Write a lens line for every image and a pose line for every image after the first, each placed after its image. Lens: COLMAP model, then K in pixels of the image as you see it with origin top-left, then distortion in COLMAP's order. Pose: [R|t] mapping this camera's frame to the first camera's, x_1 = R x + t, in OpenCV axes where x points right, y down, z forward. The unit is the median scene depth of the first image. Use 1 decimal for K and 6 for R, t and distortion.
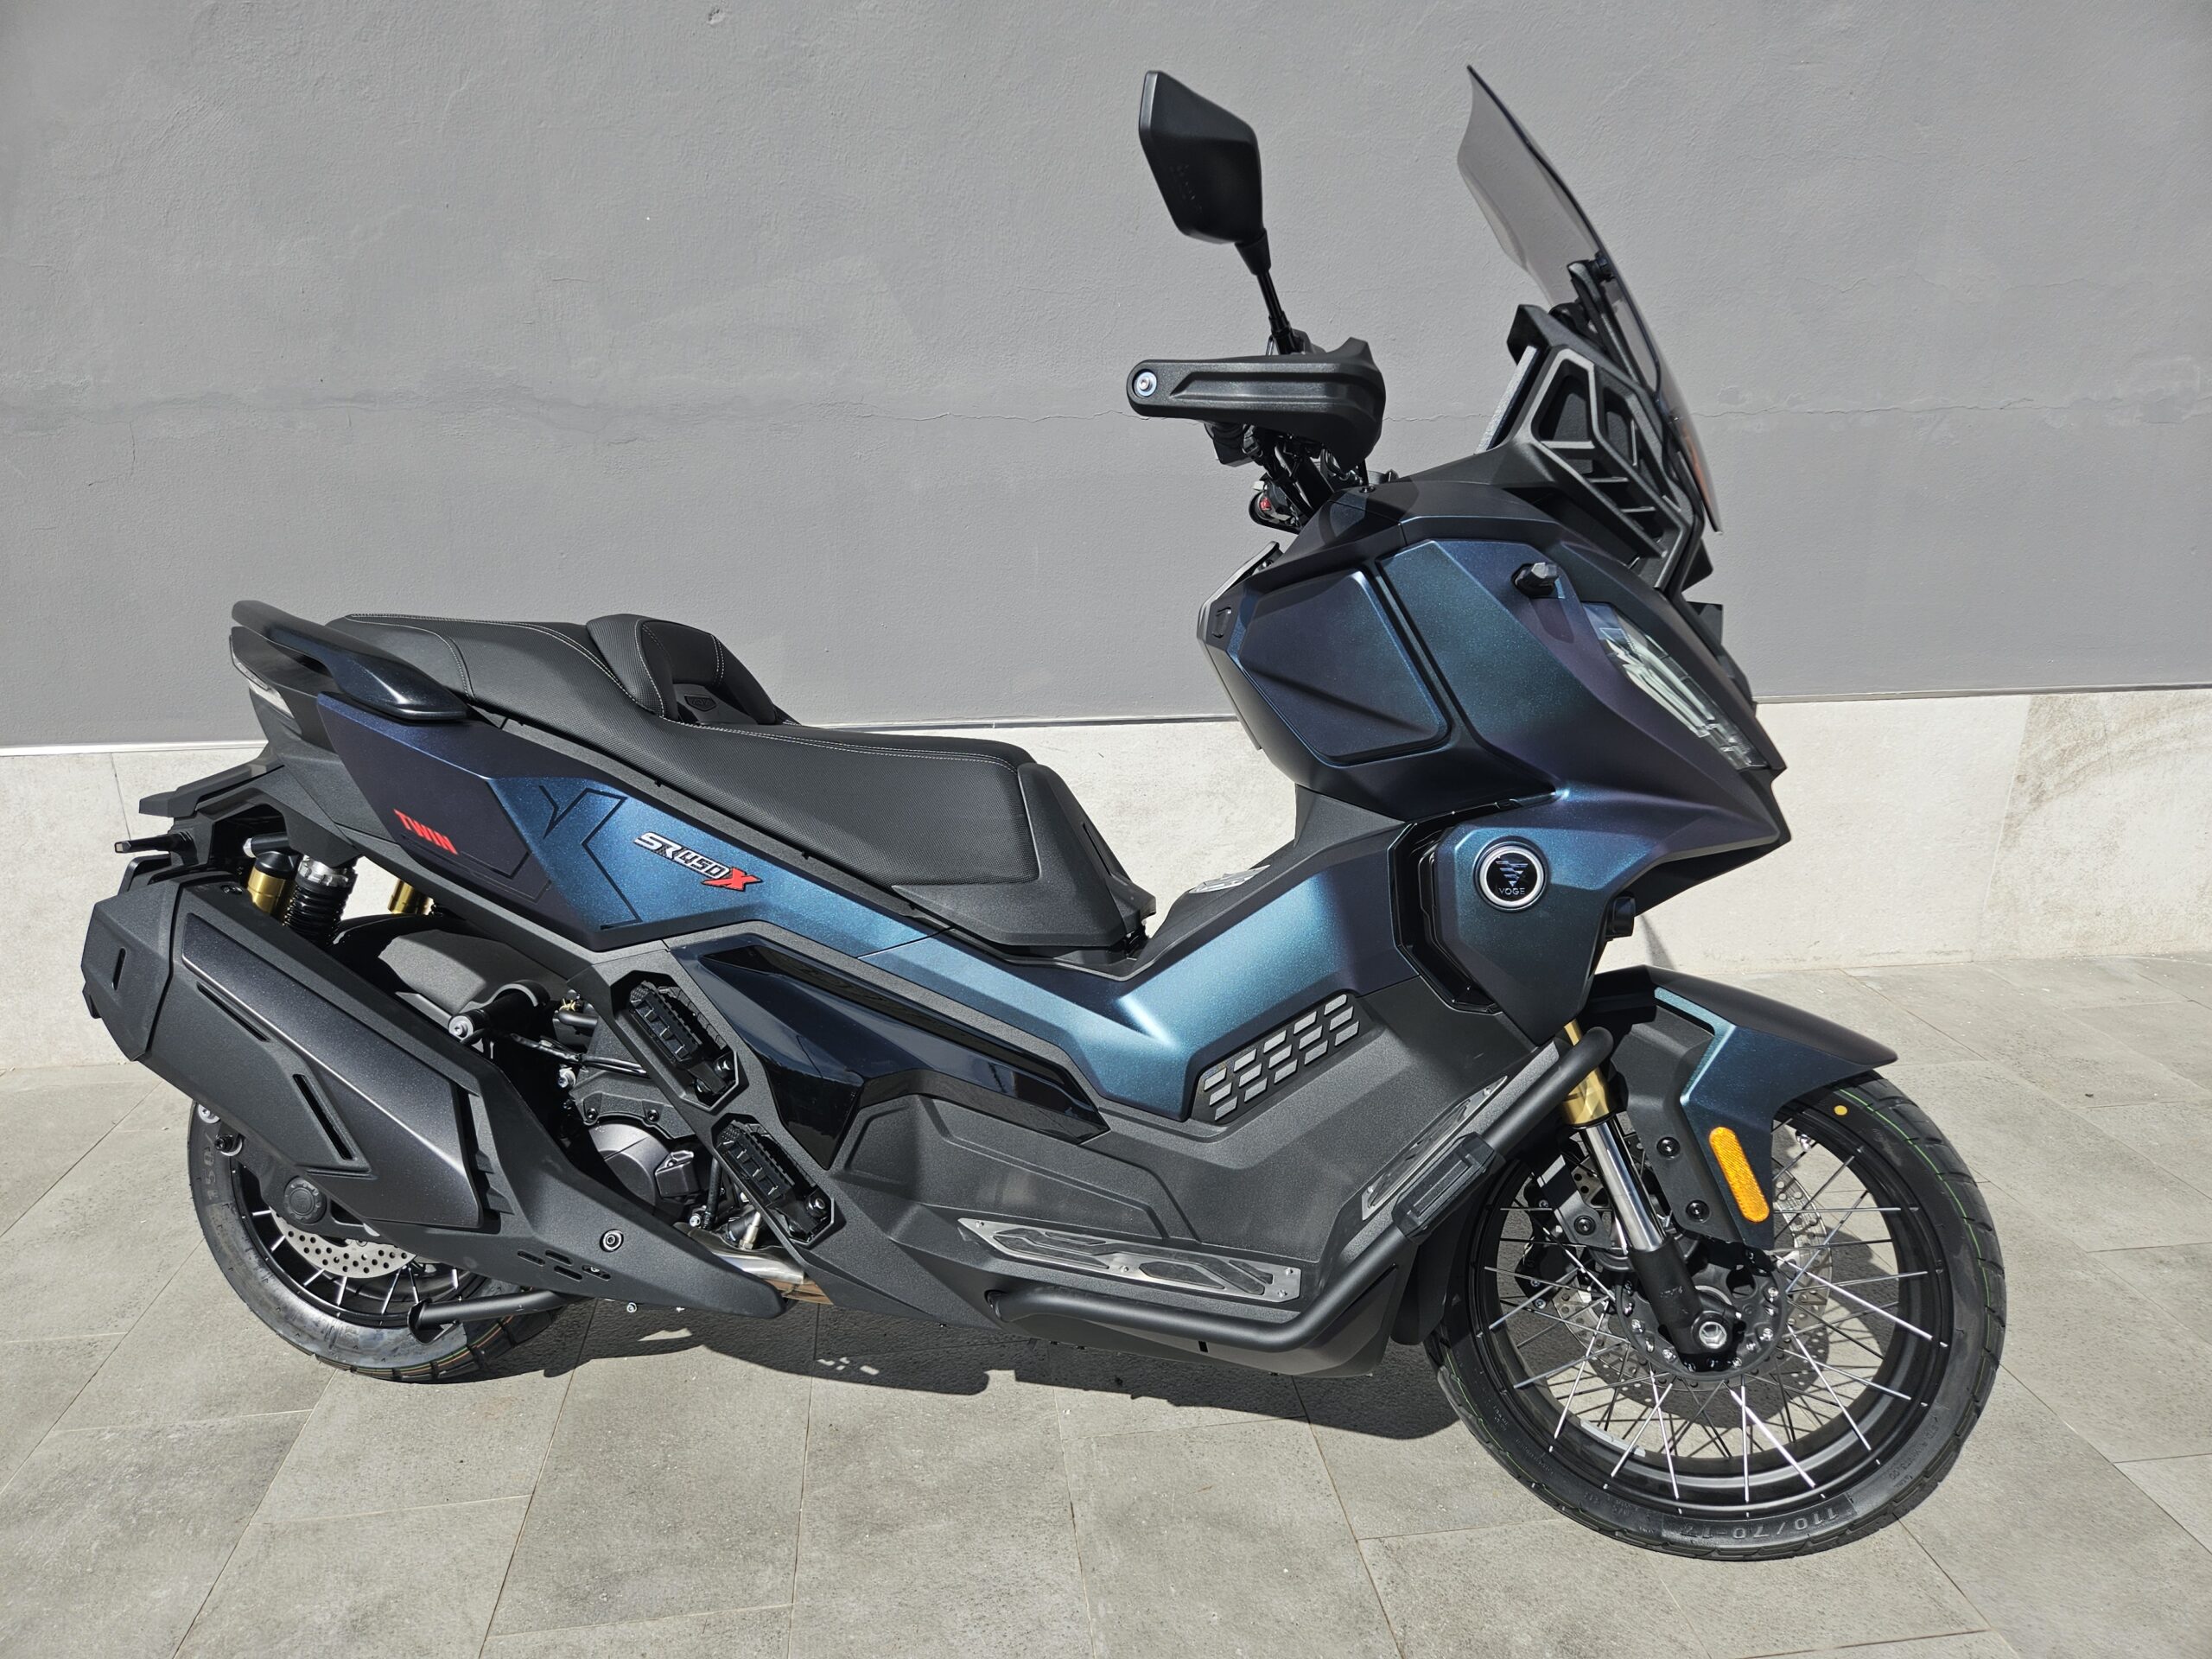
lens RADIAL K [[1475.1, 0, 1096.6], [0, 1475.1, 833.0], [0, 0, 1]] dist [0.064663, -0.054763]
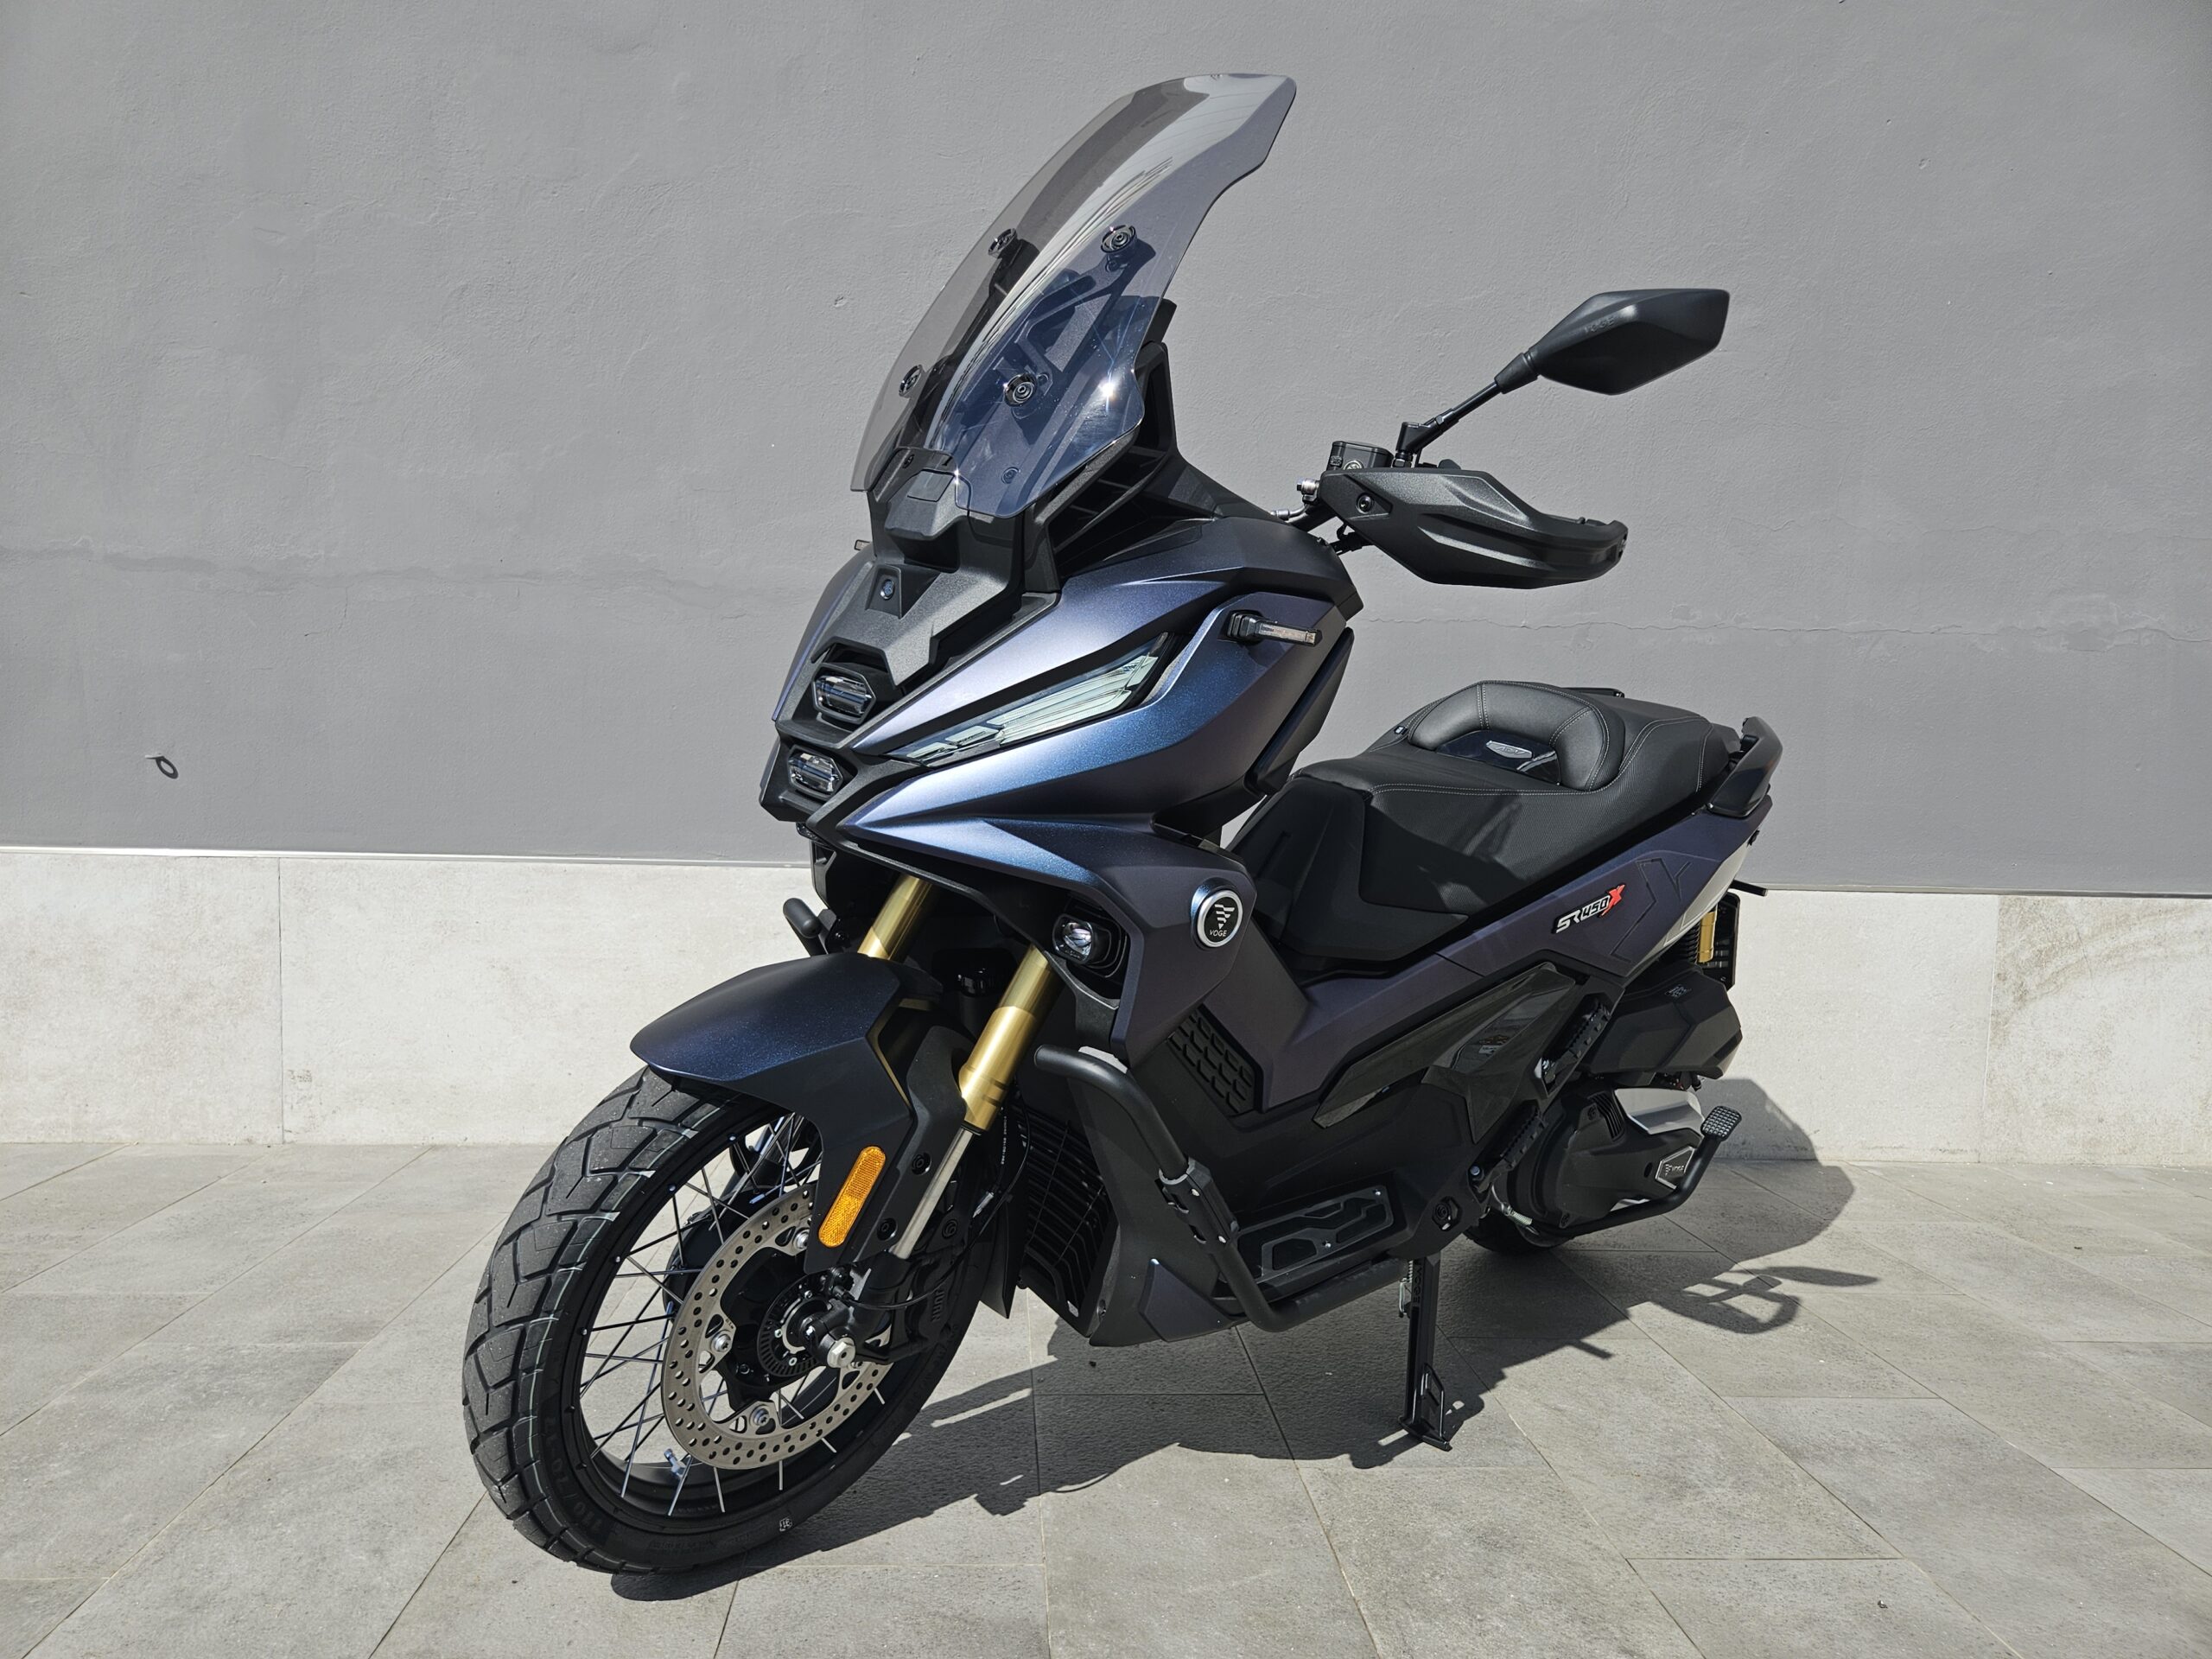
lens RADIAL K [[1468.4, 0, 1073.5], [0, 1468.4, 829.1], [0, 0, 1]] dist [0.066842, -0.059093]
pose [[0.996928, 0.030227, -0.072260, 0.045425], [-0.047678, 0.966122, -0.253644, 0.181943], [0.062145, 0.256310, 0.964595, -0.088016]]
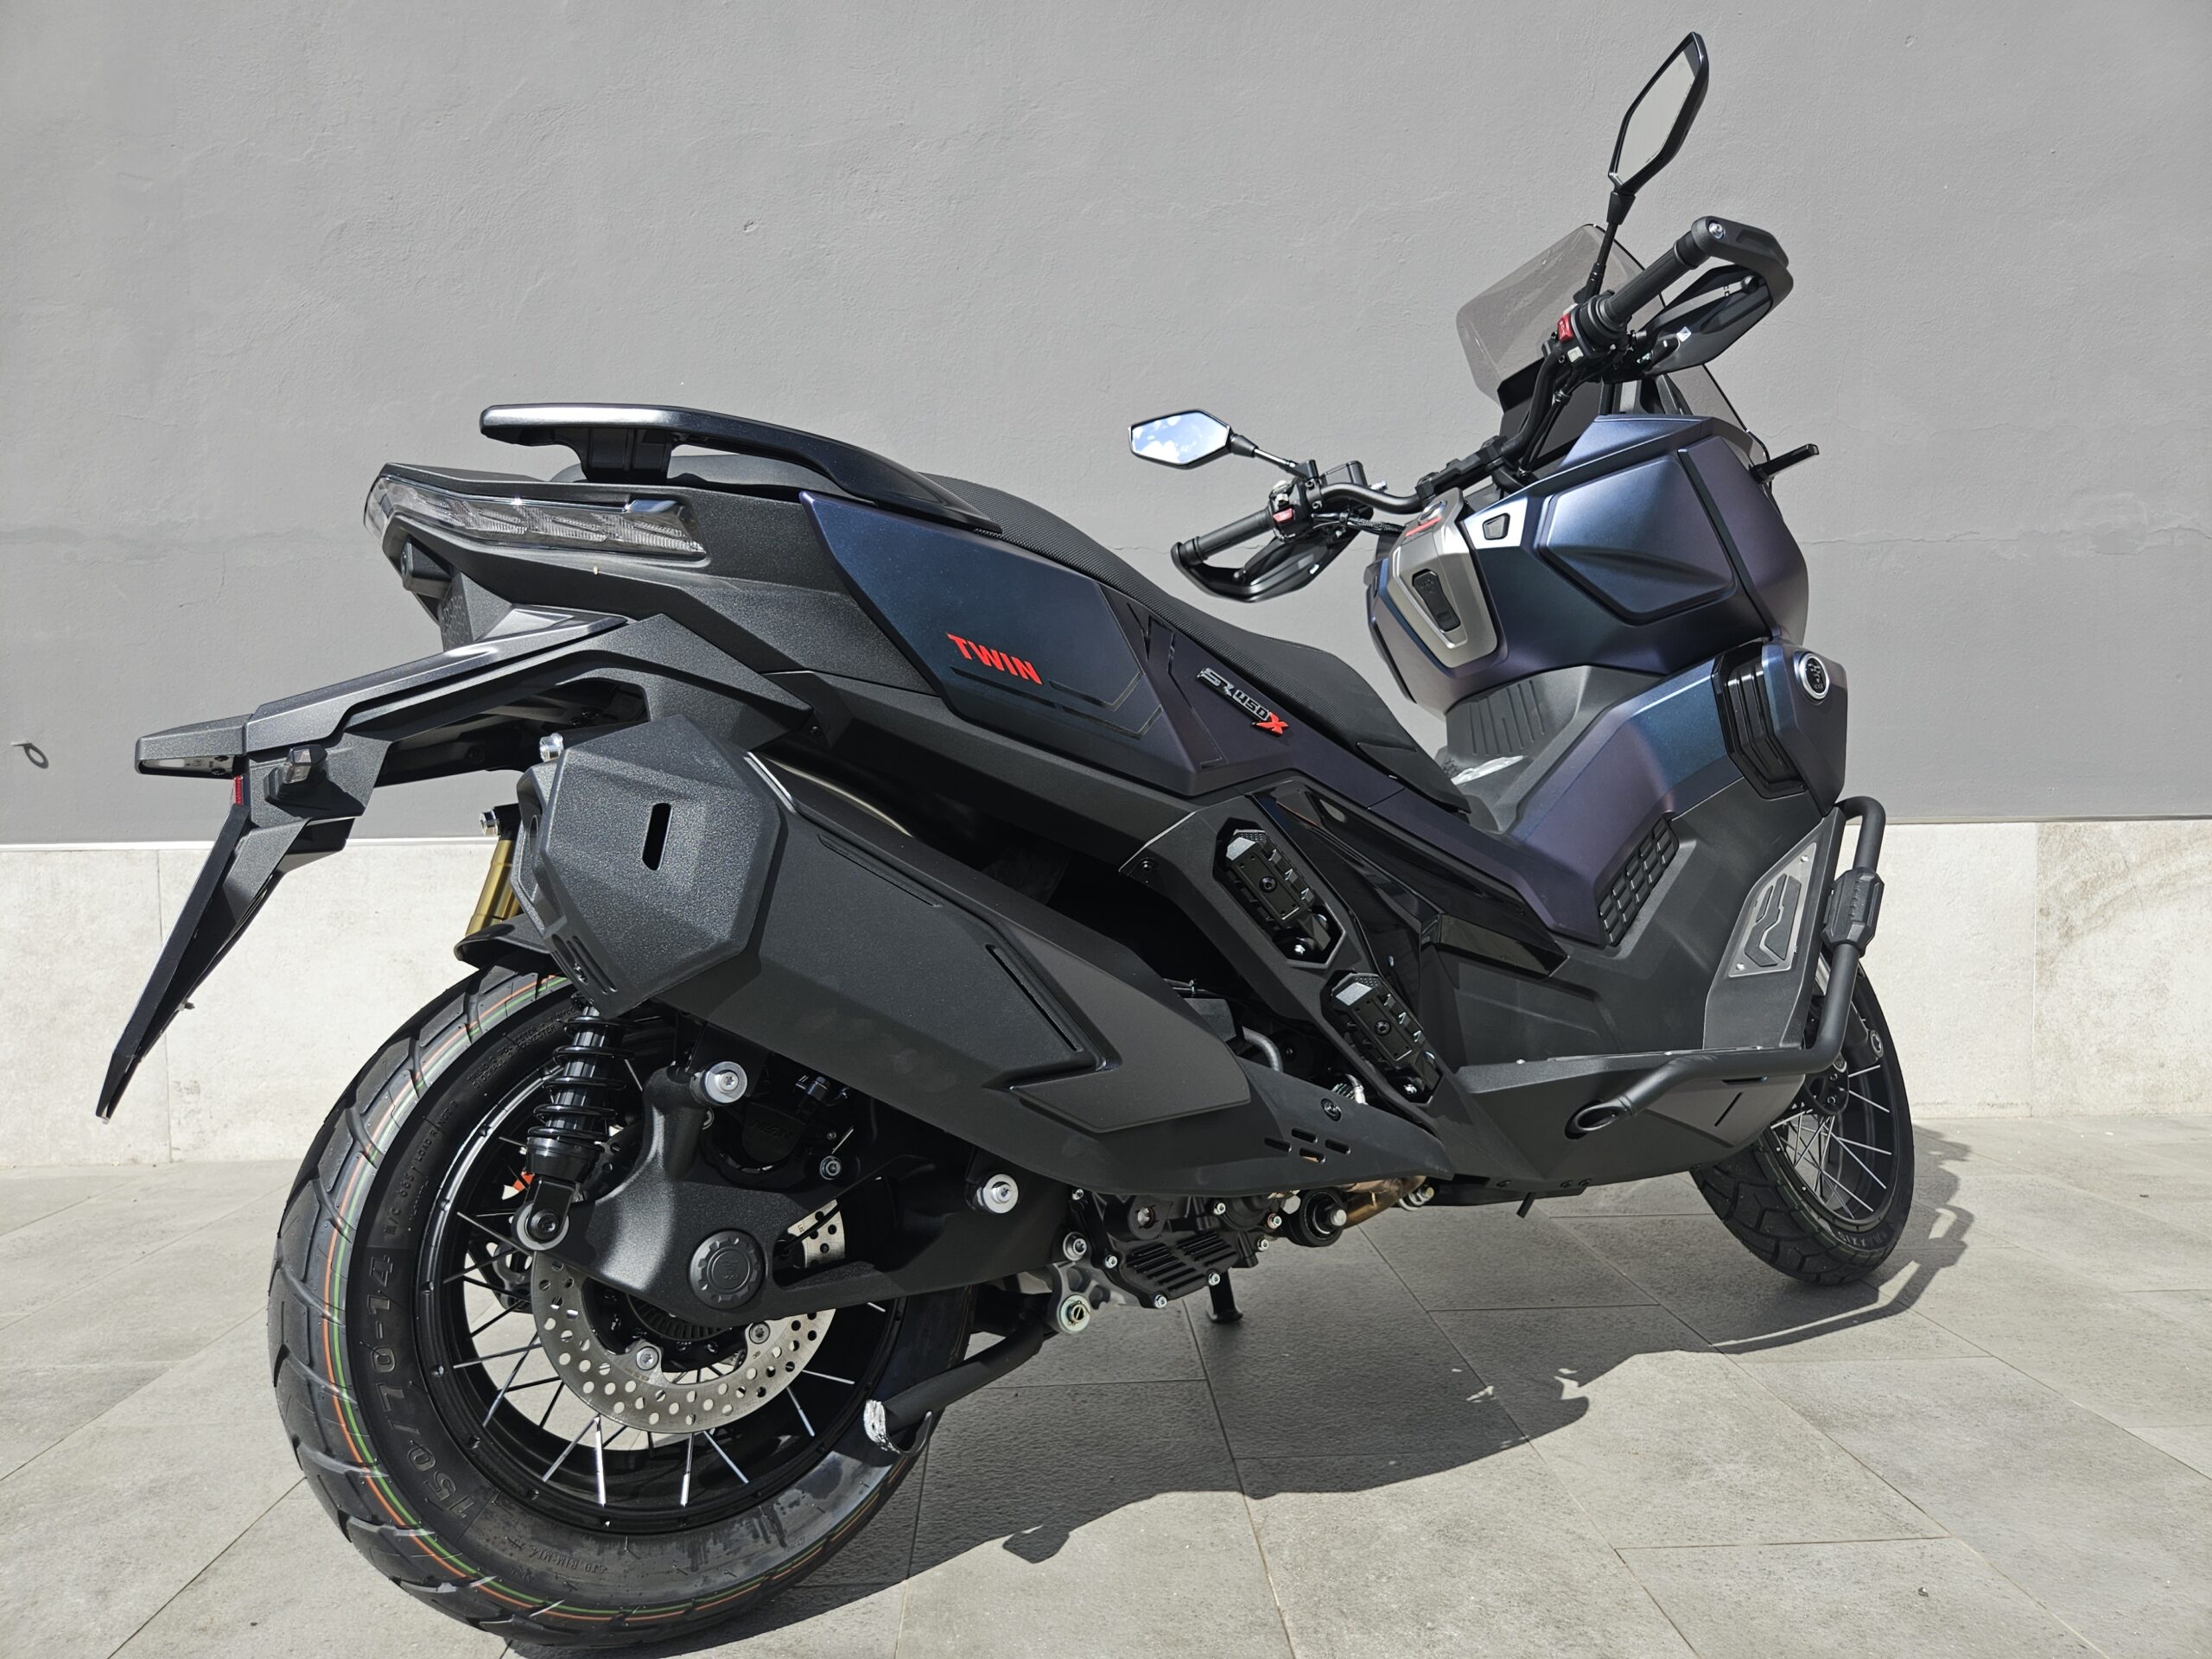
lens RADIAL K [[1481.8, 0, 1099.5], [0, 1481.8, 814.8], [0, 0, 1]] dist [0.056711, -0.052331]
pose [[0.996854, -0.010178, -0.078602, 0.098887], [-0.012481, 0.959190, -0.282487, 0.209313], [0.078269, 0.282580, 0.956045, 0.012028]]
